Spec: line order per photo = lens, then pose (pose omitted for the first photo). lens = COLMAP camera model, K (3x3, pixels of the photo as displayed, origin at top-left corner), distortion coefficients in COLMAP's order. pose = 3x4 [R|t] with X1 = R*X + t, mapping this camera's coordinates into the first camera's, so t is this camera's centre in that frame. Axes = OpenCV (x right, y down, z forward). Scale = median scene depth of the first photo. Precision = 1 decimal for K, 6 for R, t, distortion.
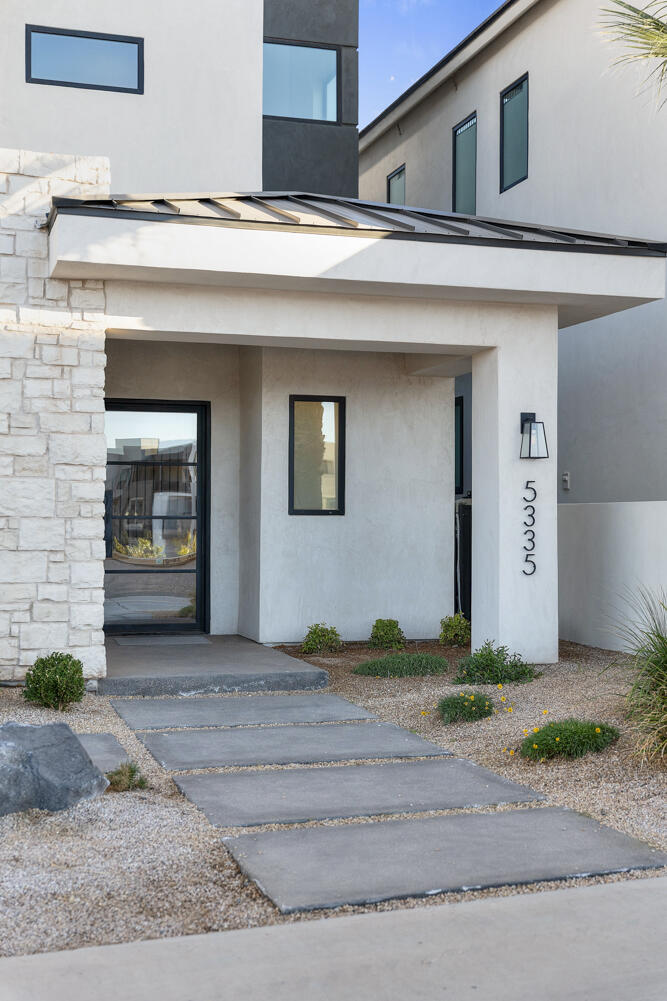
lens RADIAL K [[1323.2, 0, 333.5], [0, 1323.2, 500.5], [0, 0, 1]] dist [0.017316, 0.041757]
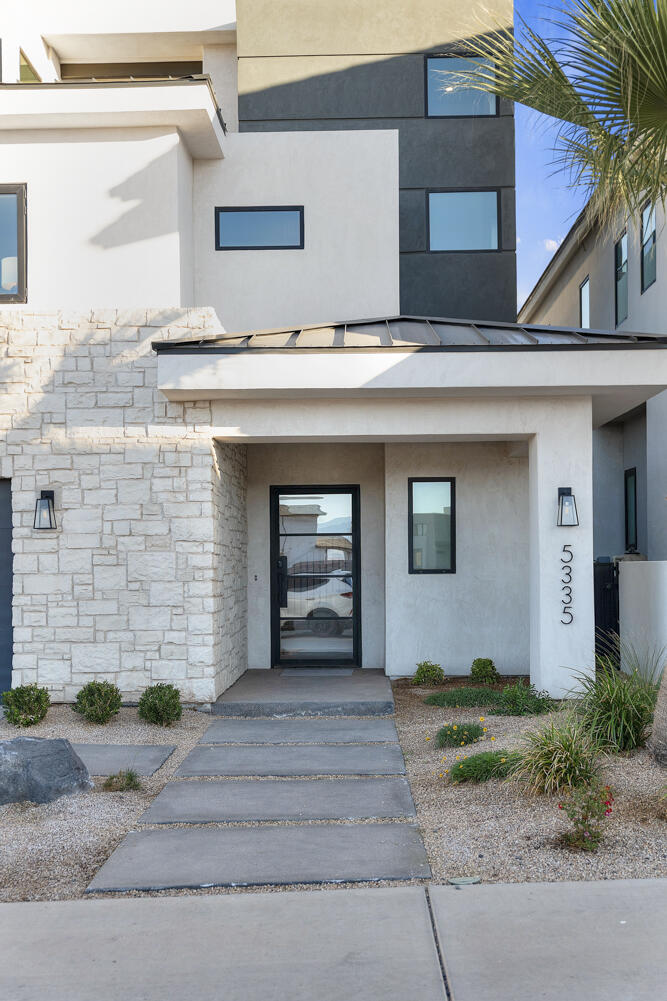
lens RADIAL K [[1055.3, 0, 333.8], [0, 1055.3, 558.1], [0, 0, 1]] dist [0.003364, -0.002315]
pose [[0.950058, -0.016166, -0.311655, 0.271605], [0.018007, 0.999833, 0.003028, -0.010715], [0.311554, -0.008489, 0.950191, 0.040267]]
